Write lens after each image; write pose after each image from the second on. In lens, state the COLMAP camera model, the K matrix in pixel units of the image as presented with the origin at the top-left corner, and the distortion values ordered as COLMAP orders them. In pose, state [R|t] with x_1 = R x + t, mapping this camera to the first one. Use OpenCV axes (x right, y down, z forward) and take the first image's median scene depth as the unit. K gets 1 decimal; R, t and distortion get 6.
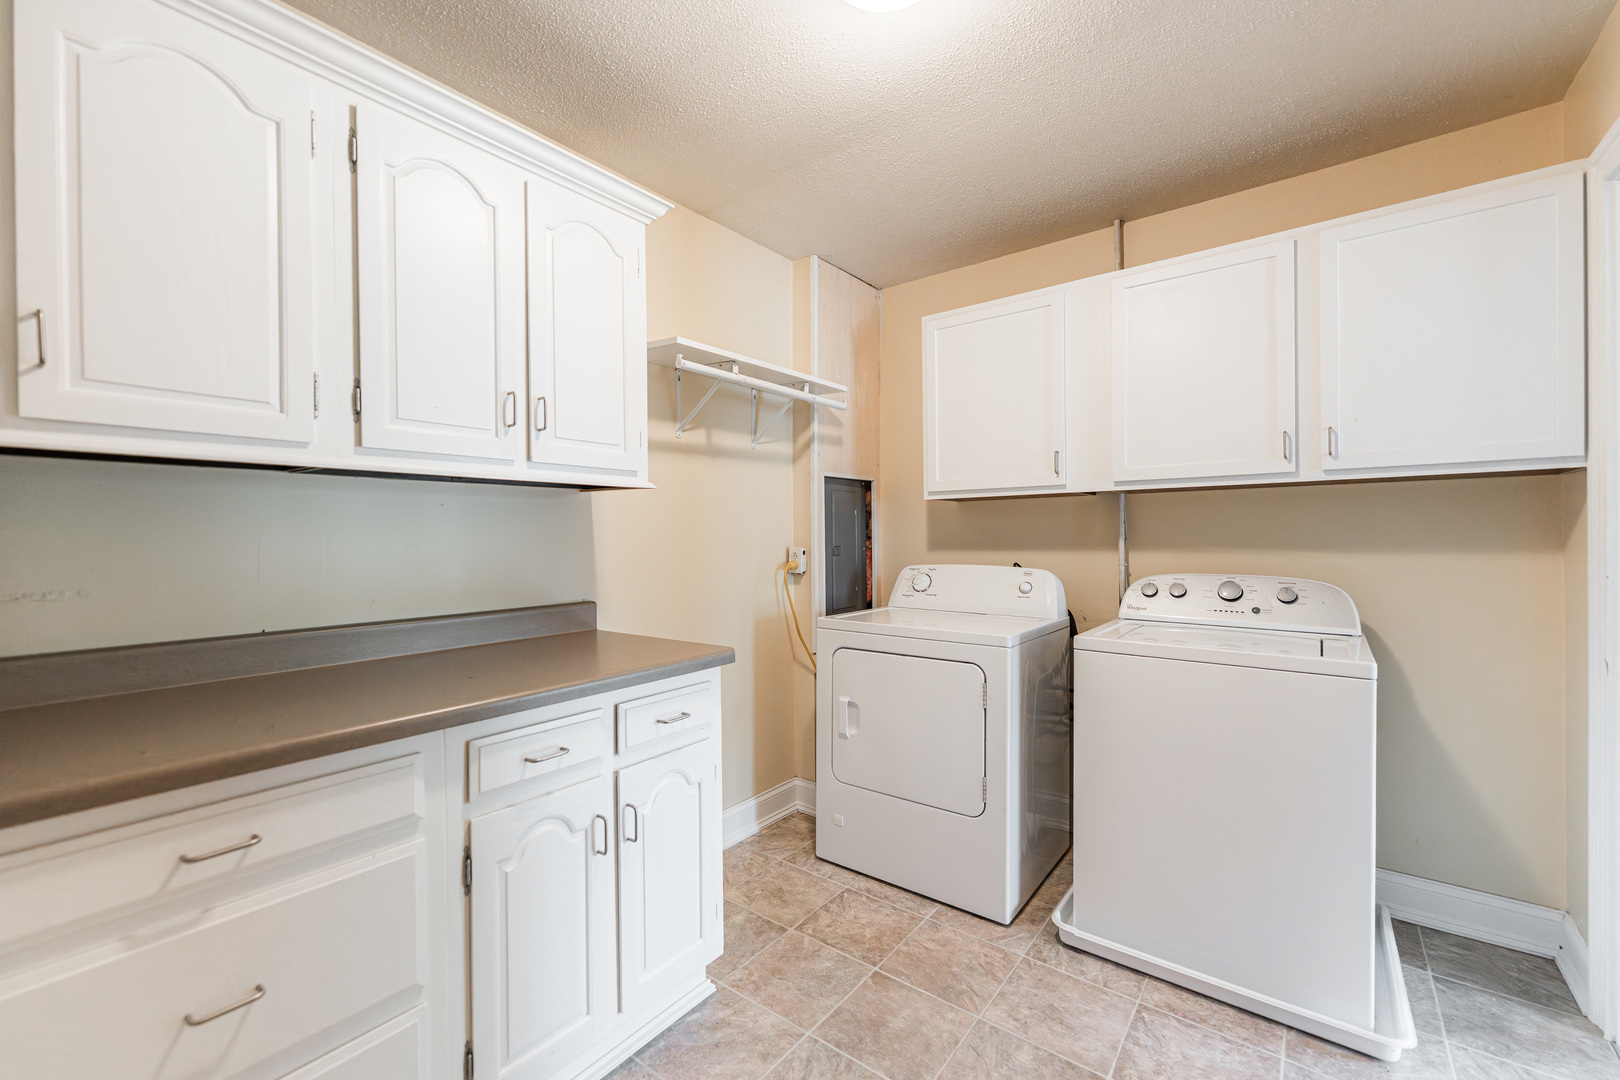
lens RADIAL K [[665.9, 0, 805.7], [0, 665.9, 542.0], [0, 0, 1]] dist [-0.001787, 0.001050]
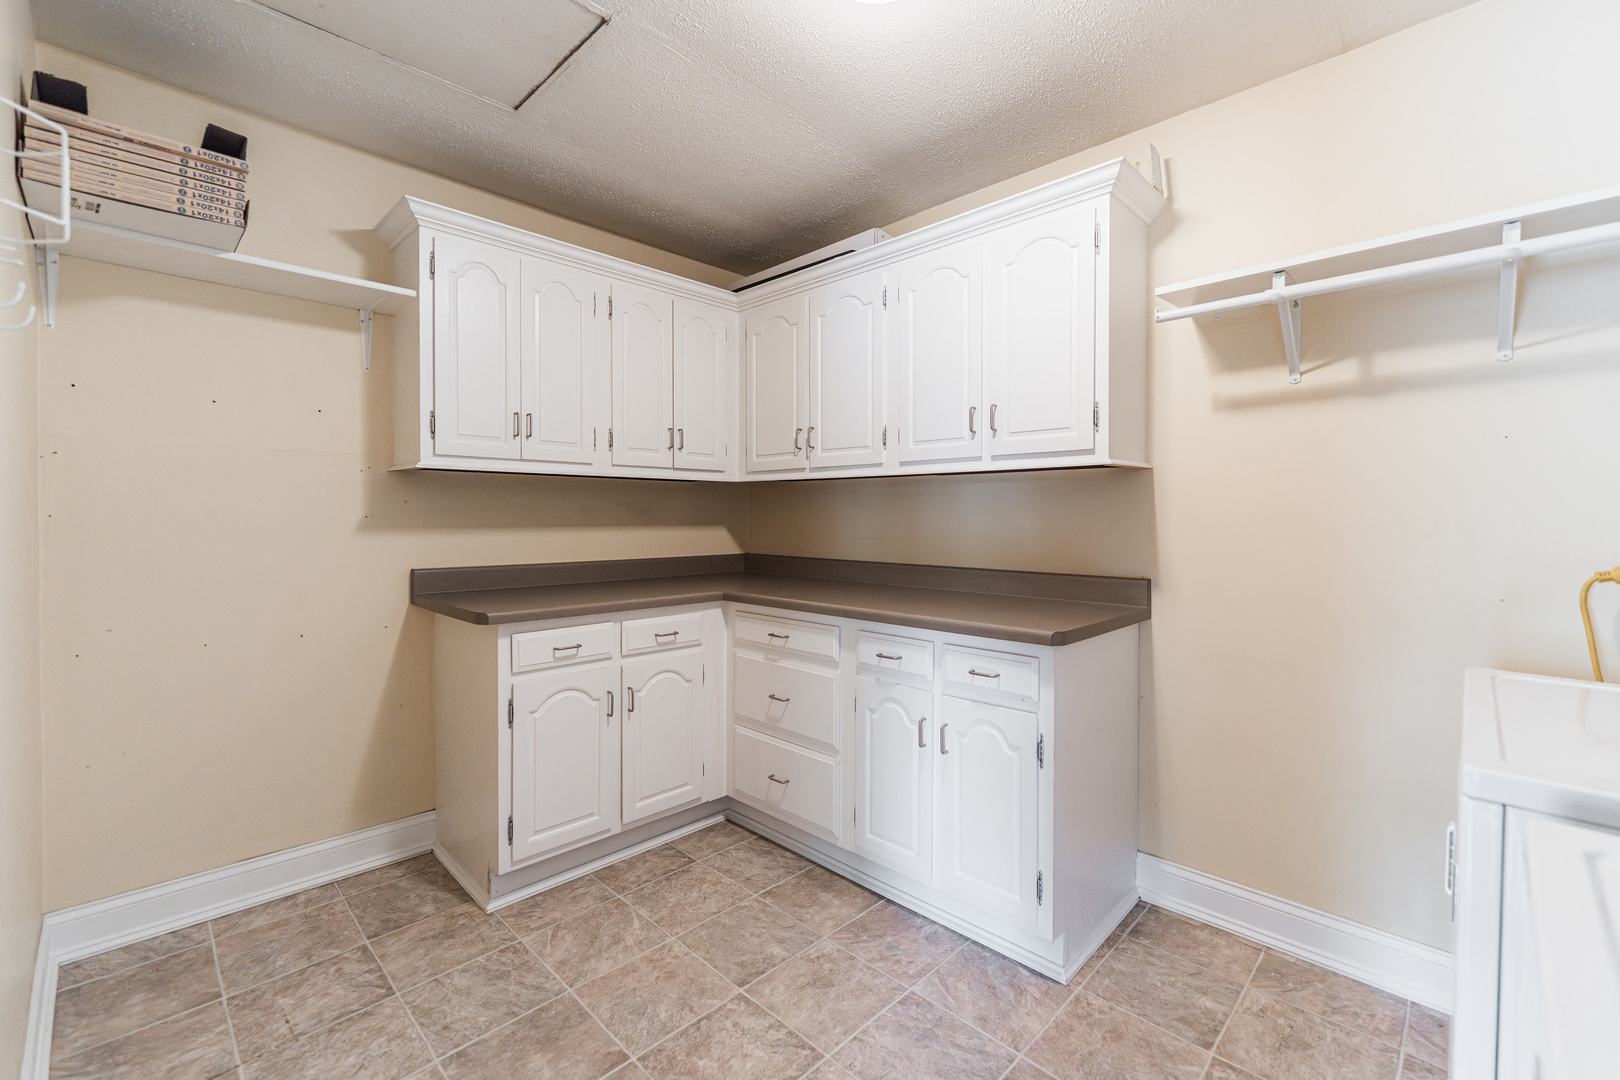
lens RADIAL K [[665.9, 0, 806.5], [0, 665.9, 527.3], [0, 0, 1]] dist [-0.001787, 0.001050]
pose [[-0.120400, 0.029784, -0.992279, 0.940481], [-0.007631, 0.999493, 0.030927, -0.019390], [0.992696, 0.011296, -0.120112, 0.815346]]
